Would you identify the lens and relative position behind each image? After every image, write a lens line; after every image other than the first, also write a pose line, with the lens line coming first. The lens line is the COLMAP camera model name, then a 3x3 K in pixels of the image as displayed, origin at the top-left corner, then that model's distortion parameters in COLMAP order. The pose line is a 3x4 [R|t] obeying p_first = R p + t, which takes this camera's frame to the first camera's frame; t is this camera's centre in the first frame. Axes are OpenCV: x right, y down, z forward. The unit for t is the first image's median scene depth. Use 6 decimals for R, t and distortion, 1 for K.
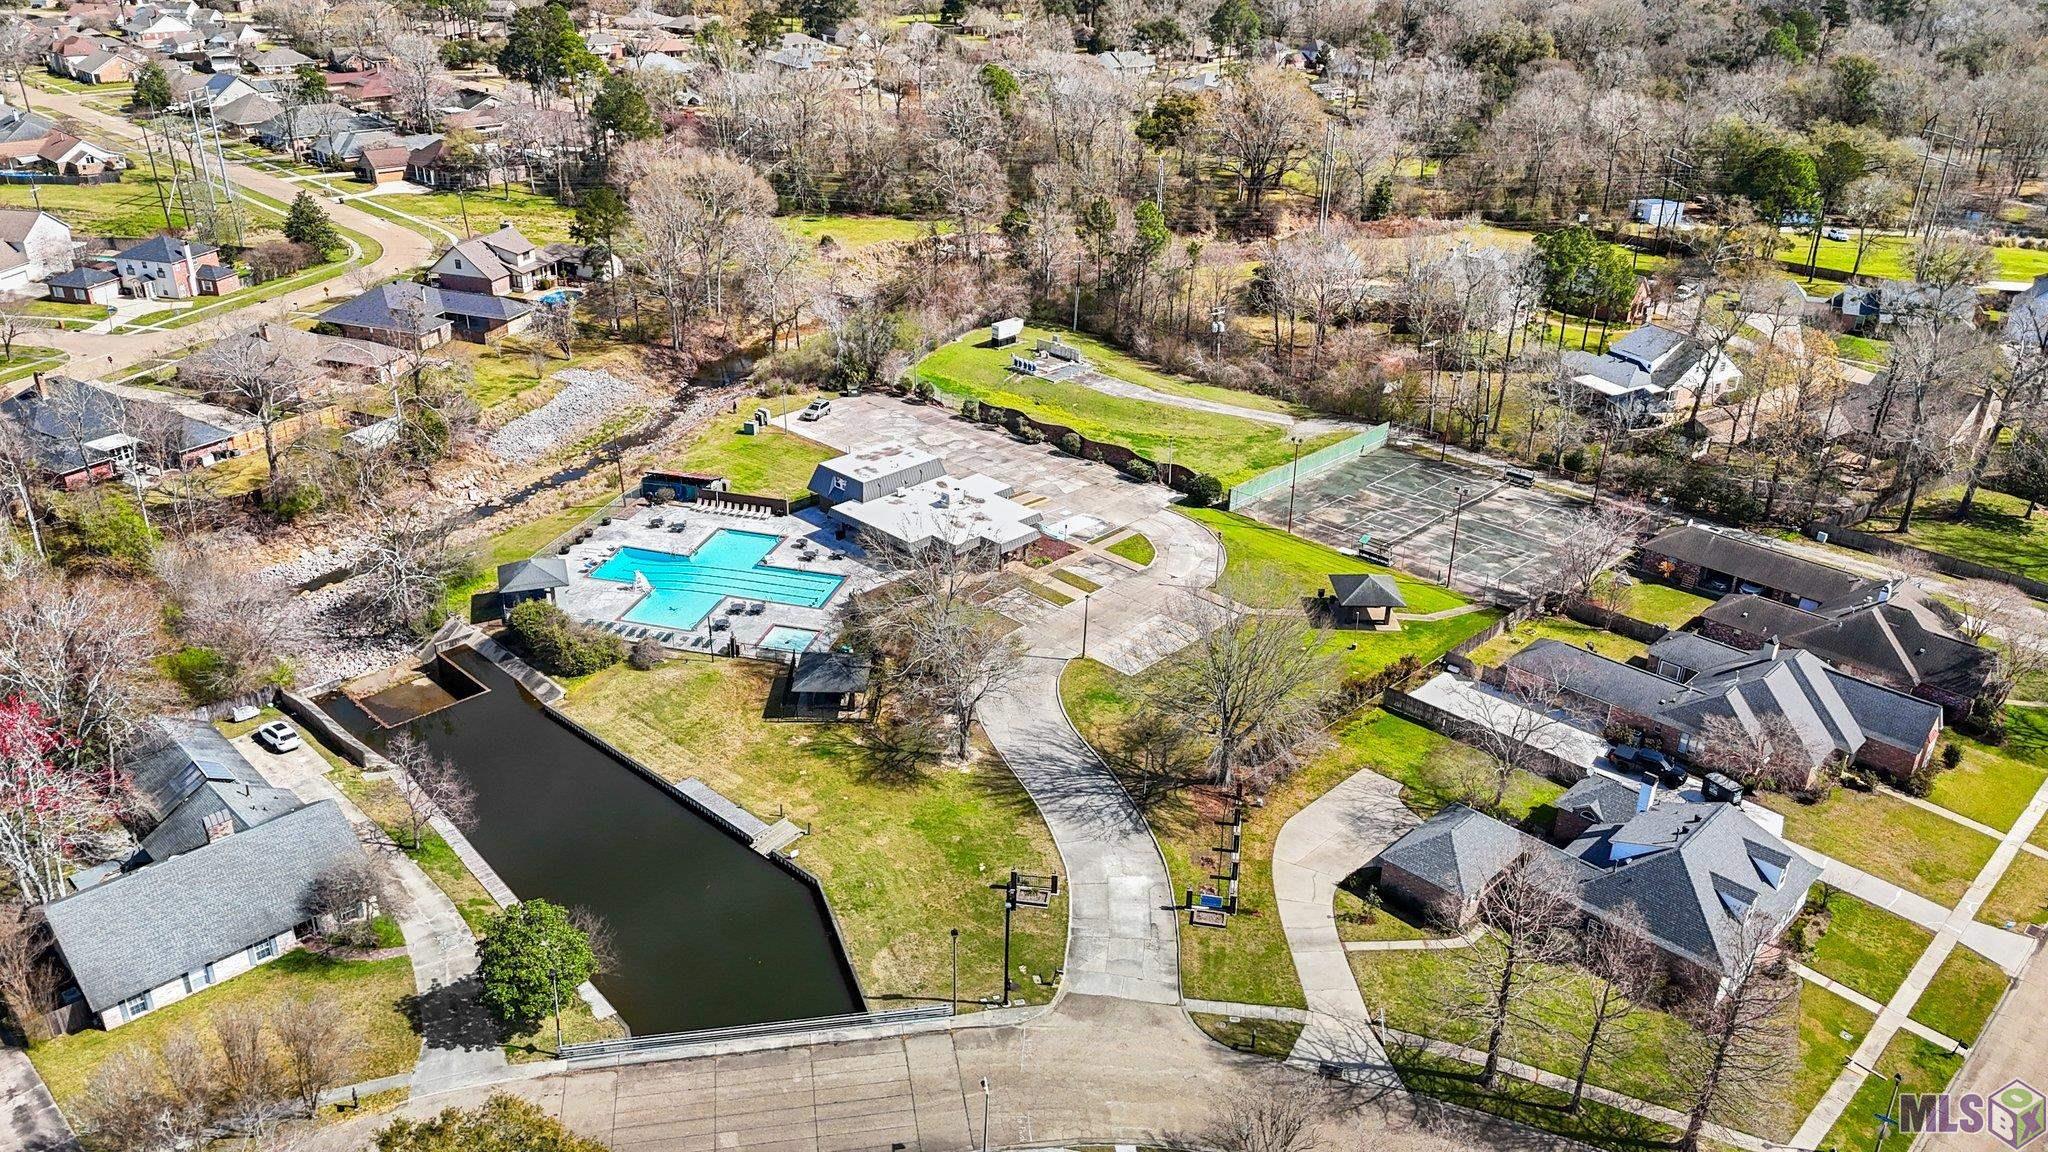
lens RADIAL K [[1493.3, 0, 1024.0], [0, 1493.3, 576.0], [0, 0, 1]] dist [0.078402, -0.099292]
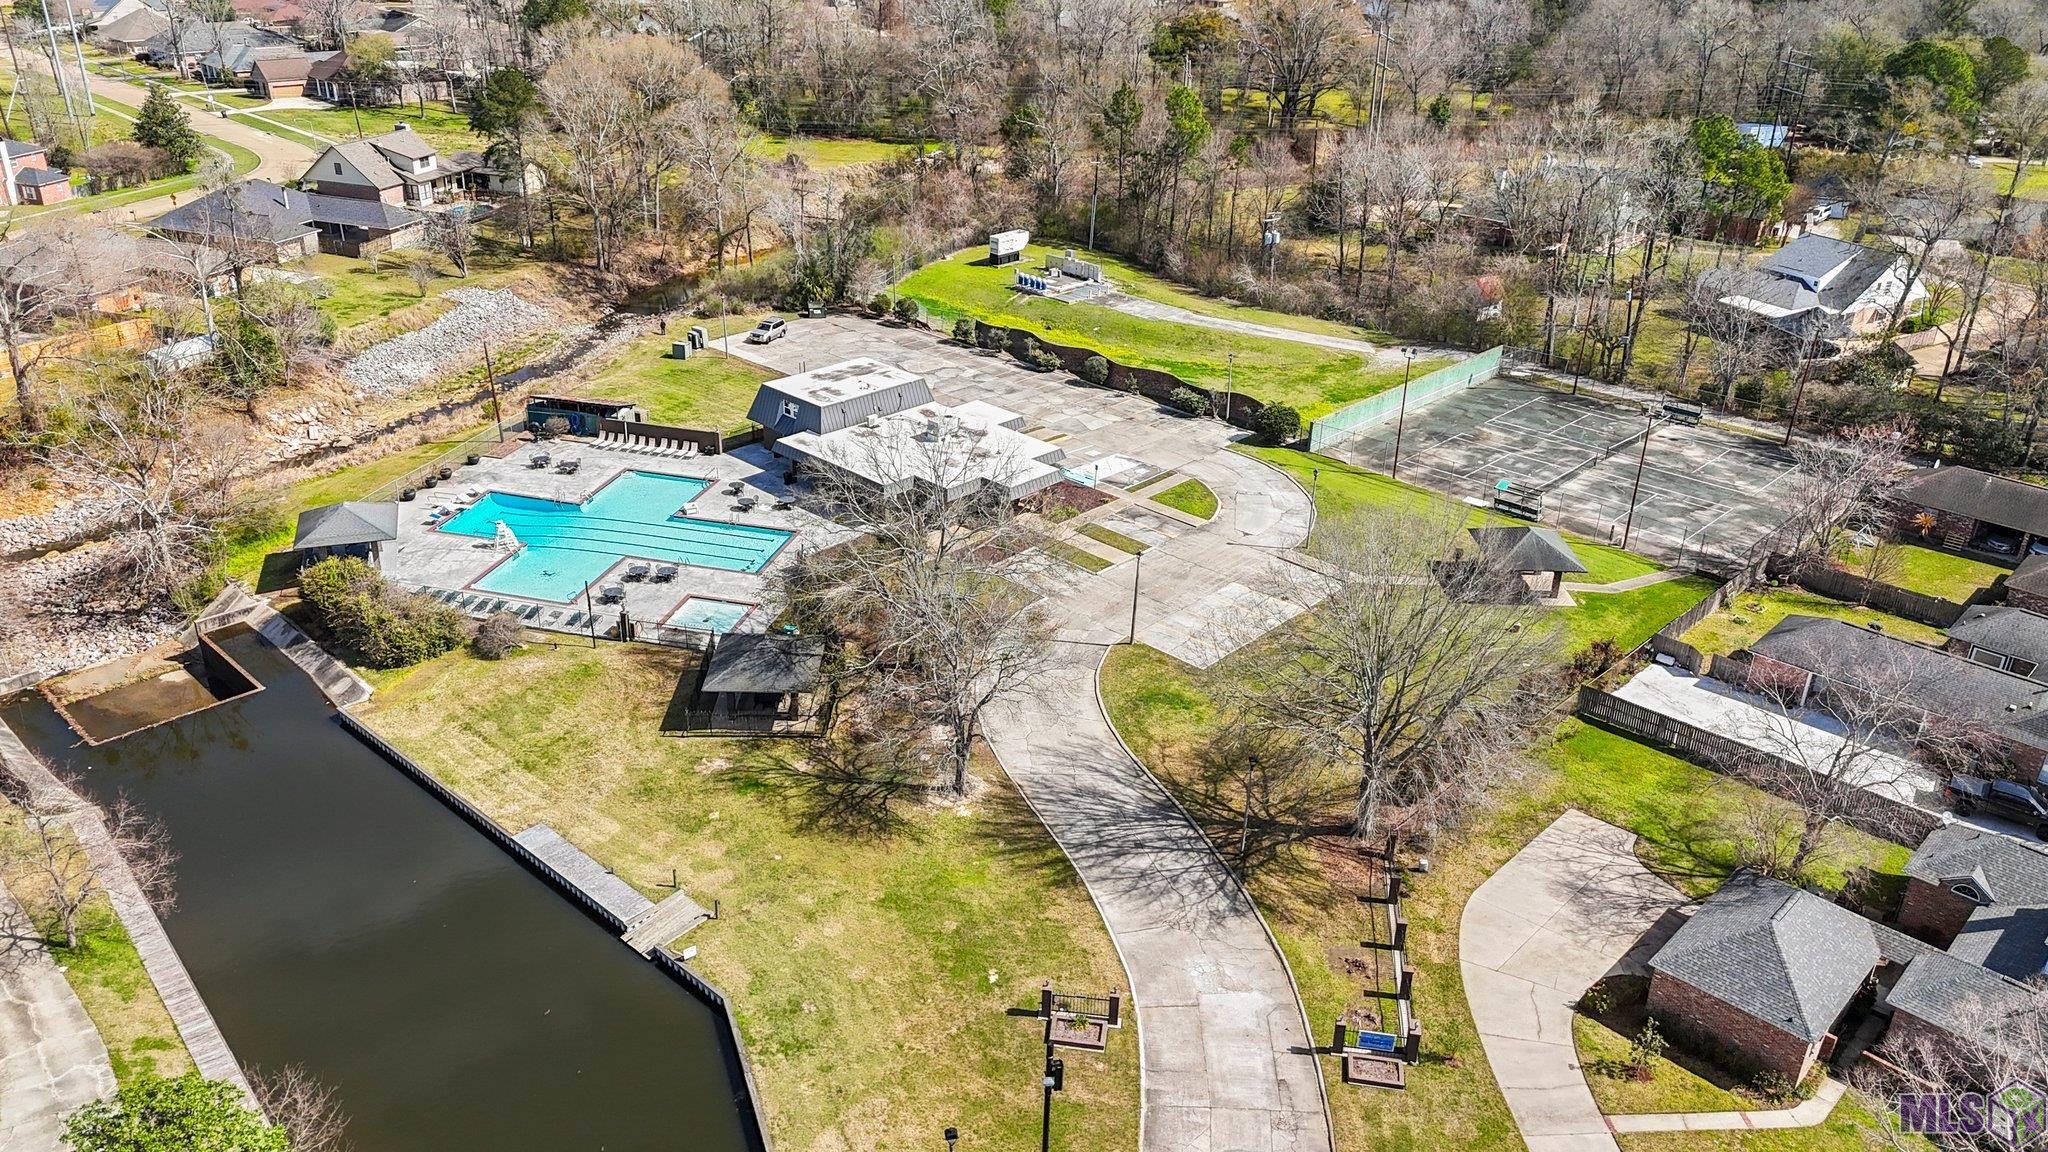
lens RADIAL K [[1493.3, 0, 1024.0], [0, 1493.3, 576.0], [0, 0, 1]] dist [0.078402, -0.099292]
pose [[0.999951, 0.001848, 0.009751, -0.015808], [-0.001858, 0.999998, 0.001057, 0.021154], [-0.009749, -0.001075, 0.999952, 0.279902]]
